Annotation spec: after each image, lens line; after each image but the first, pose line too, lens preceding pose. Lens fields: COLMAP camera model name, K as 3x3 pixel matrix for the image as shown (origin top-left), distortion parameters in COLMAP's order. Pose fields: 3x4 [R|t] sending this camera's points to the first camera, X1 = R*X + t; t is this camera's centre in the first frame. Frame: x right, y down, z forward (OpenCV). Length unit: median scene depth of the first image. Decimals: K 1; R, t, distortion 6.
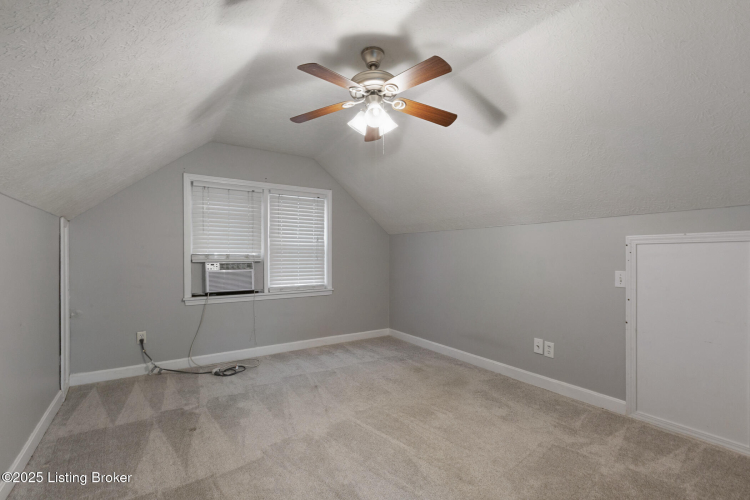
lens RADIAL K [[337.0, 0, 372.0], [0, 337.0, 255.4], [0, 0, 1]] dist [0.002074, -0.002379]
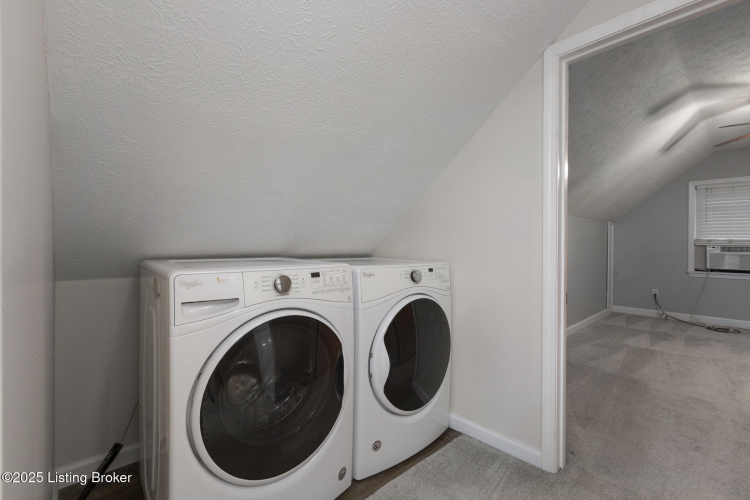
lens RADIAL K [[337.0, 0, 372.2], [0, 337.0, 246.8], [0, 0, 1]] dist [0.002074, -0.002379]
pose [[0.154822, 0.017281, -0.987791, 0.611601], [-0.003613, 0.999850, 0.016926, 0.007100], [0.987936, 0.000949, 0.154861, -0.503469]]
